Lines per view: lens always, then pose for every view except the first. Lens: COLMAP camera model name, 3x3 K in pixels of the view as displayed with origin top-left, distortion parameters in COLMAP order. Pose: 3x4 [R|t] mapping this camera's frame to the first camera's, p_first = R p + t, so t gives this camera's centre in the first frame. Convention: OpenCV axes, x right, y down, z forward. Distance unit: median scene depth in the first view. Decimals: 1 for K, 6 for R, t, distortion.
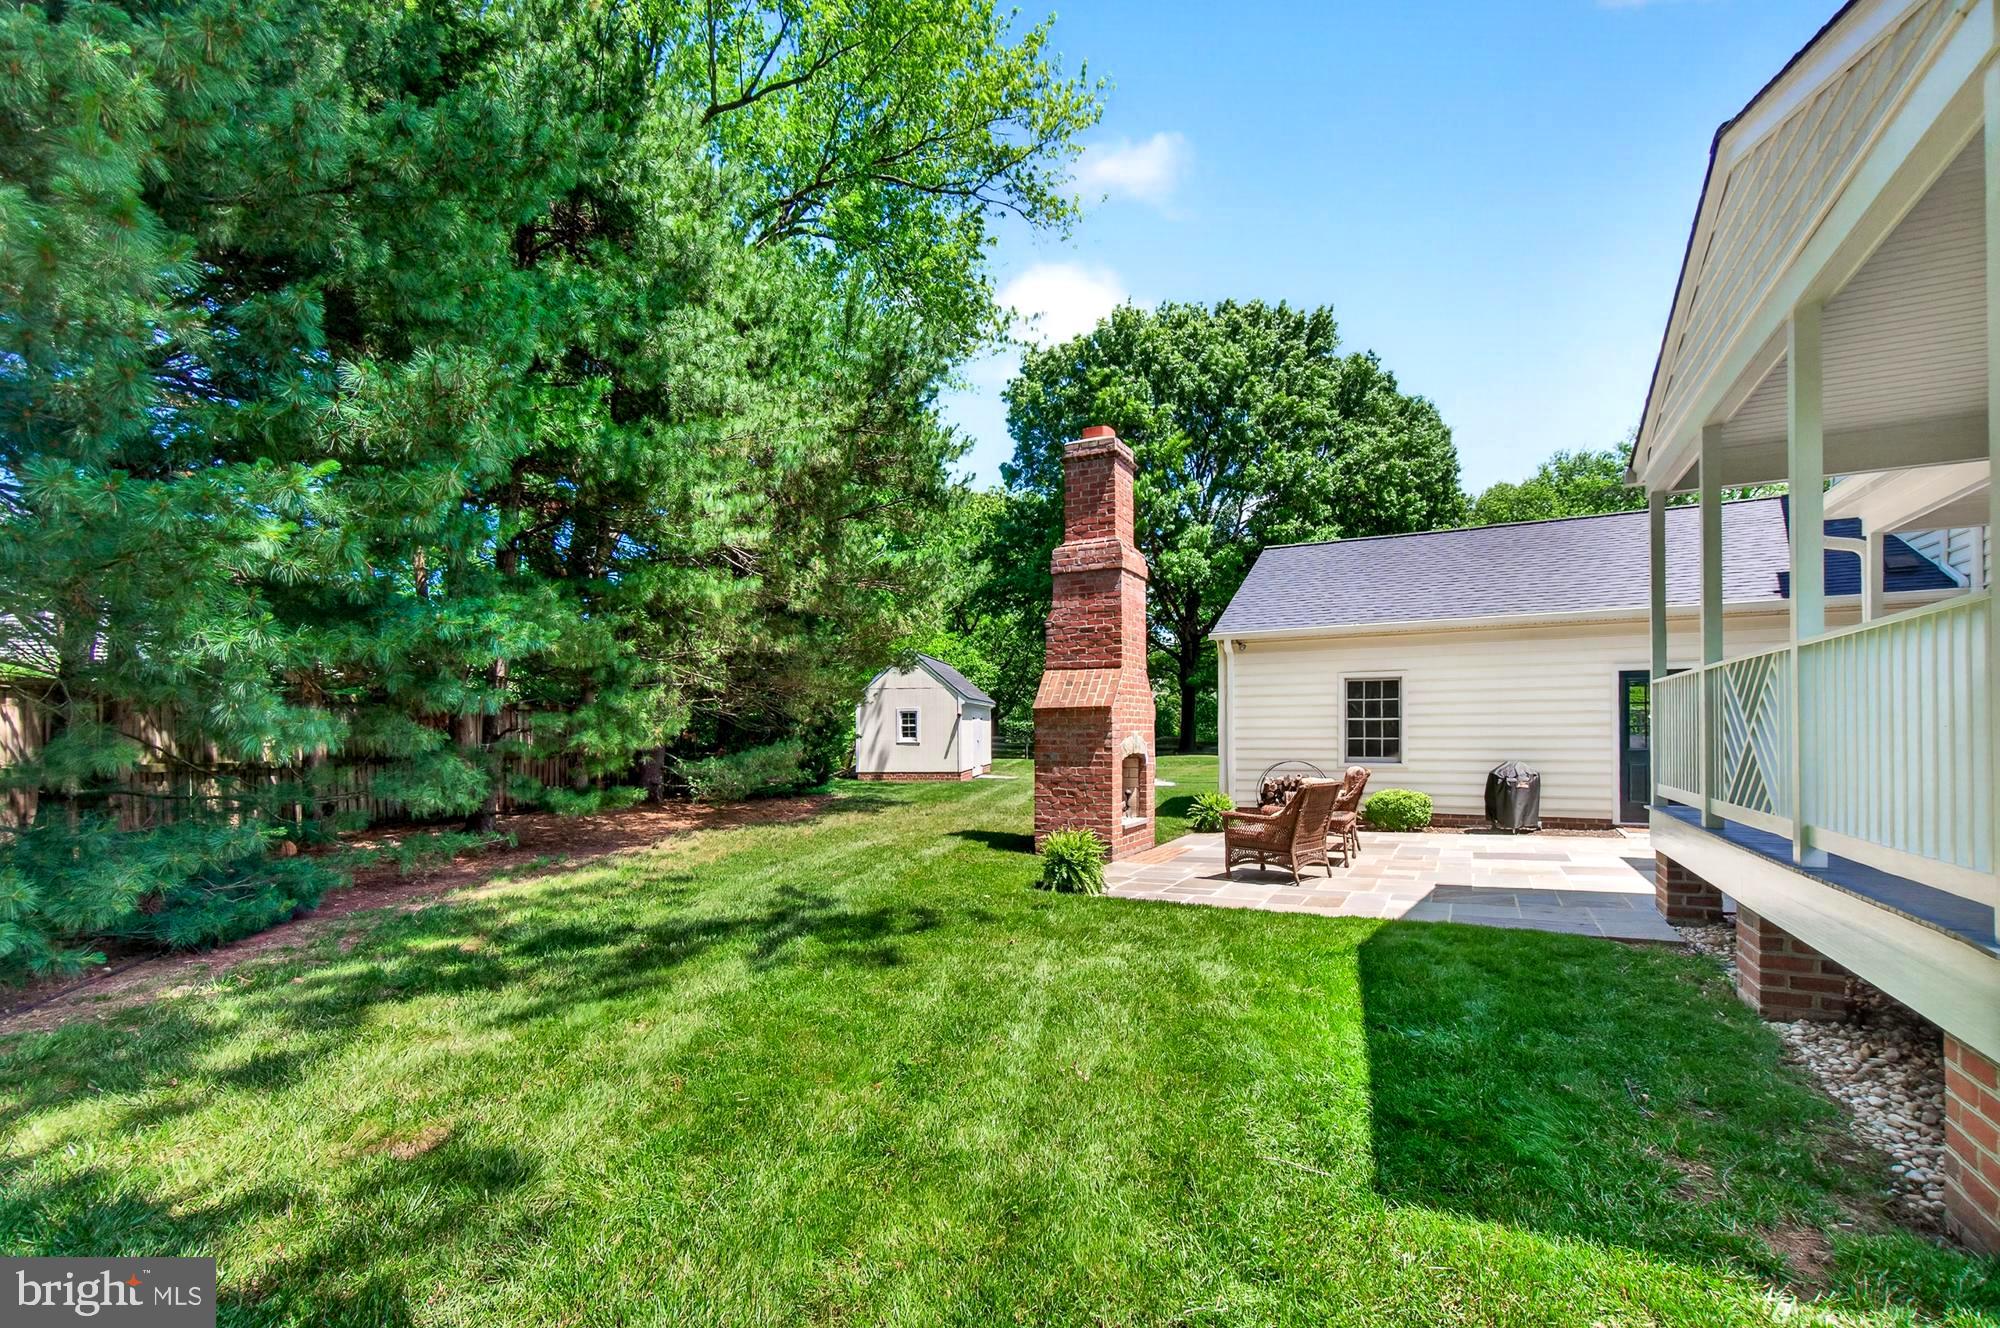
lens RADIAL K [[911.6, 0, 1006.5], [0, 911.6, 723.1], [0, 0, 1]] dist [-0.001354, -0.000125]
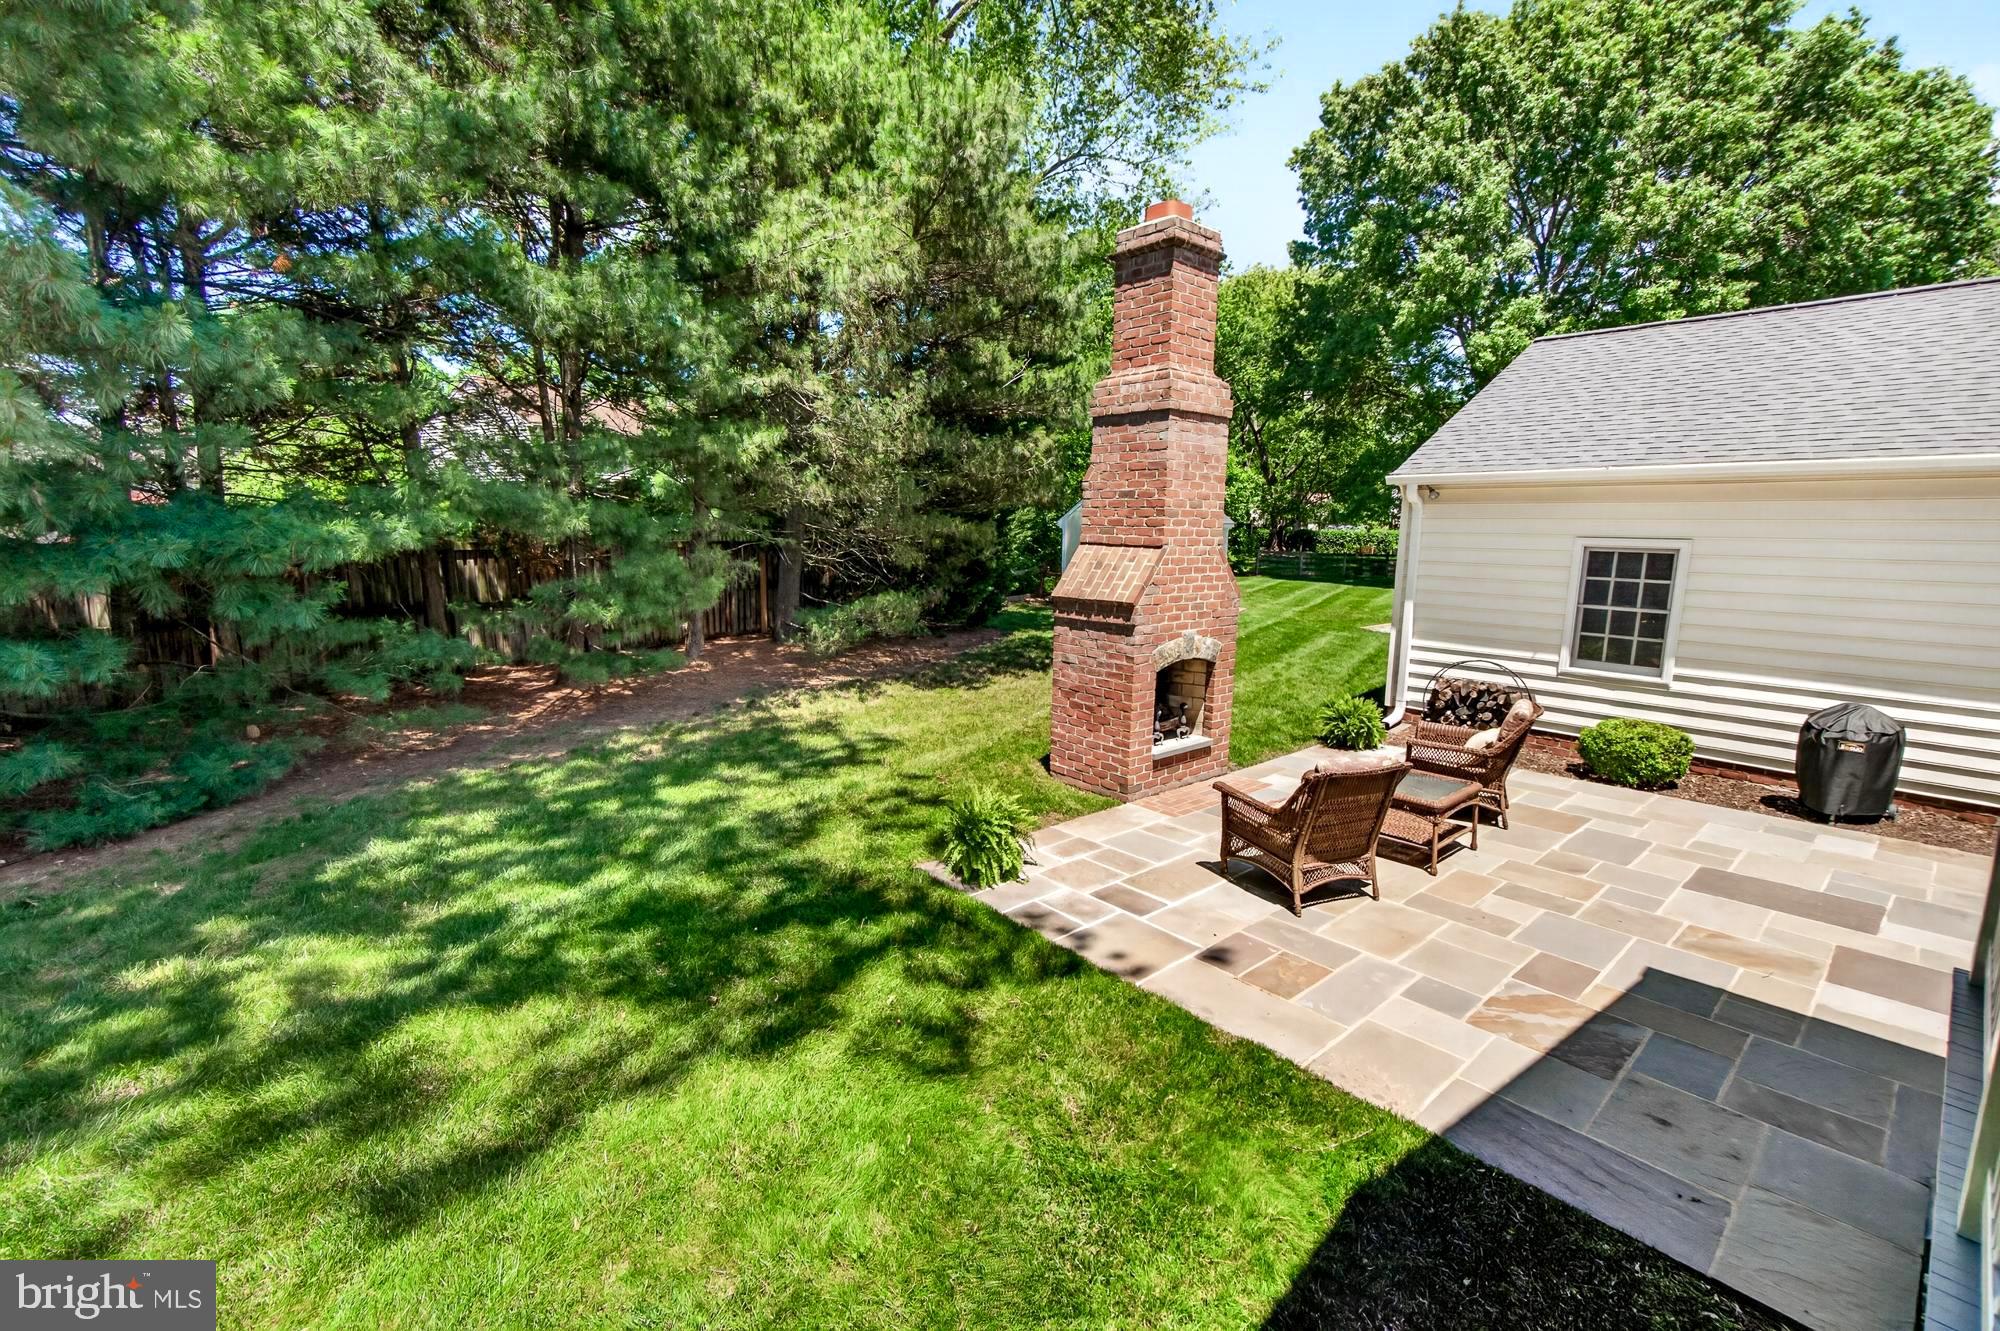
lens RADIAL K [[841.5, 0, 989.7], [0, 841.5, 662.0], [0, 0, 1]] dist [-0.001285, -0.000616]
pose [[0.920864, 0.077728, -0.382058, 0.085002], [-0.010099, 0.984353, 0.175920, -0.028494], [0.389754, -0.158139, 0.907240, 0.099278]]
